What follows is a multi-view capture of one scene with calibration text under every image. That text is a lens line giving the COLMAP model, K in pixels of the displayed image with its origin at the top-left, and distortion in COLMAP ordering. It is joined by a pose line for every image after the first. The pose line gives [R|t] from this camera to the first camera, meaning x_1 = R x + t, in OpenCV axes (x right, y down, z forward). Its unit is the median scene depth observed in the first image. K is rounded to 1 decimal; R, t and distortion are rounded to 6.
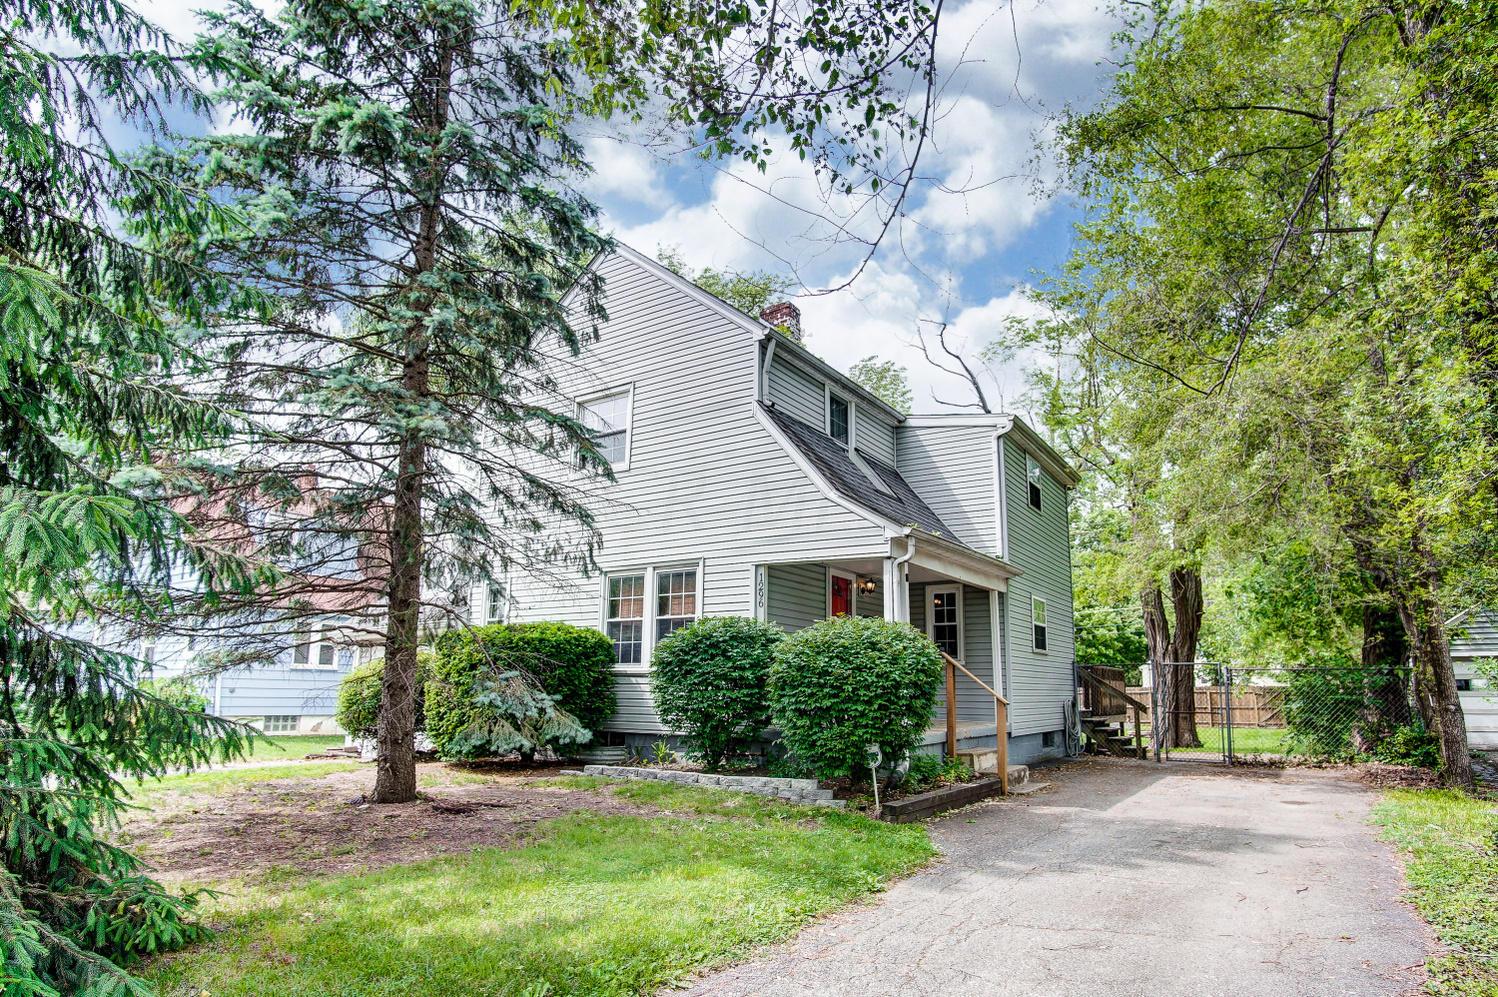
lens RADIAL K [[836.4, 0, 750.5], [0, 836.4, 546.1], [0, 0, 1]] dist [-0.046371, -0.000217]
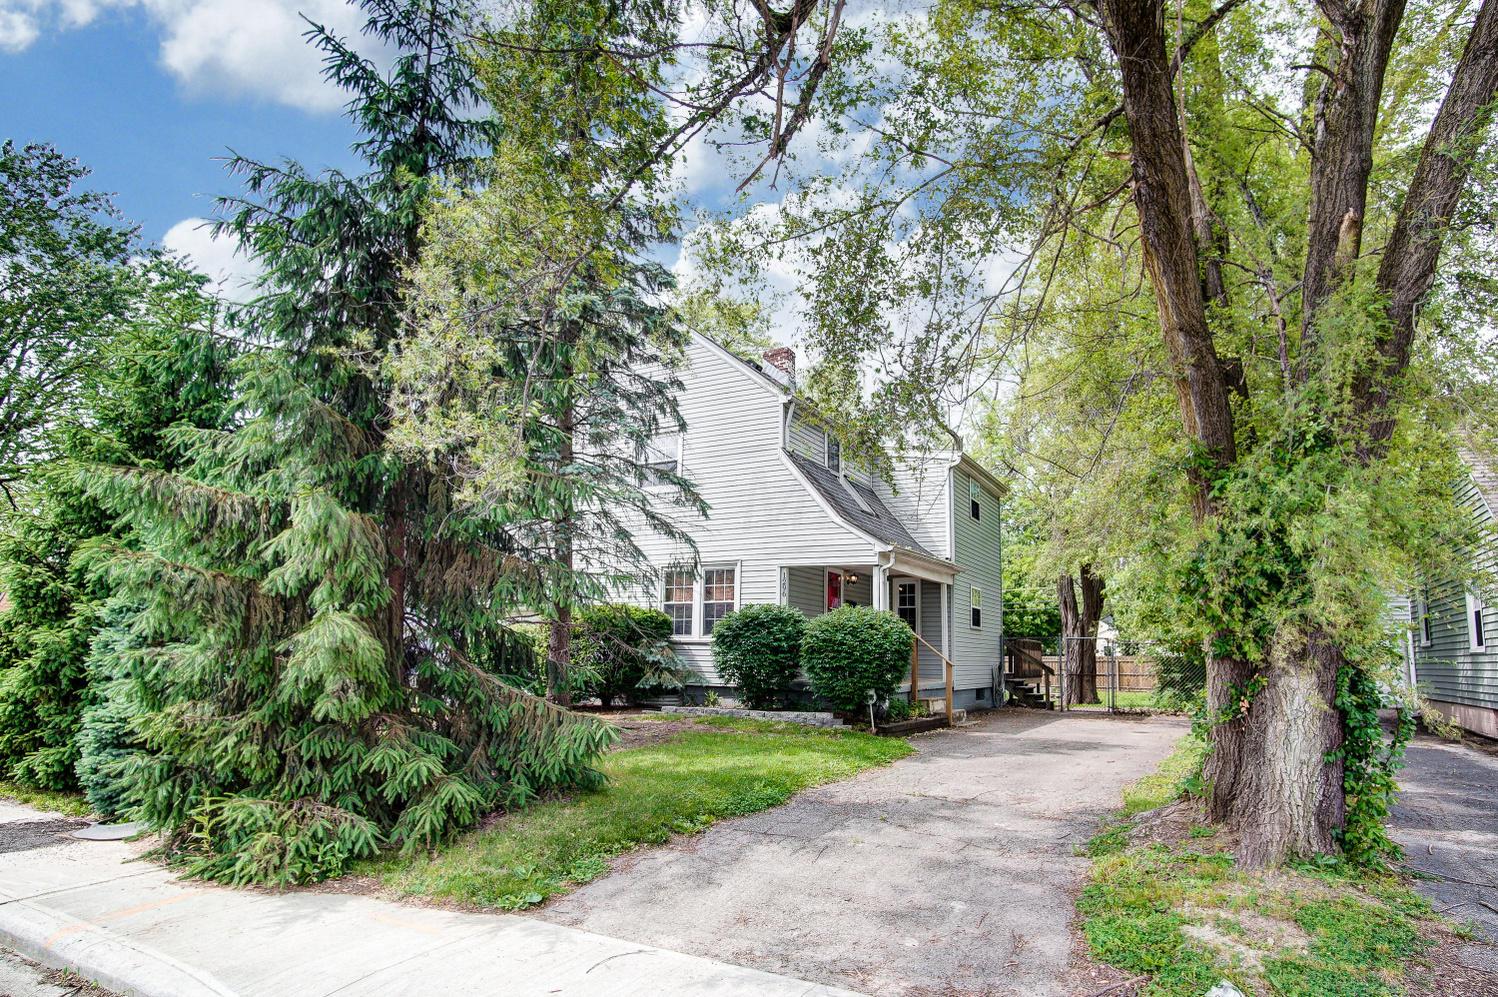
lens RADIAL K [[836.4, 0, 750.5], [0, 836.4, 546.1], [0, 0, 1]] dist [-0.046371, -0.000217]
pose [[0.997349, 0.015993, 0.070983, -0.139254], [-0.018771, 0.999077, 0.038648, -0.062826], [-0.070299, -0.039878, 0.996729, -0.384788]]
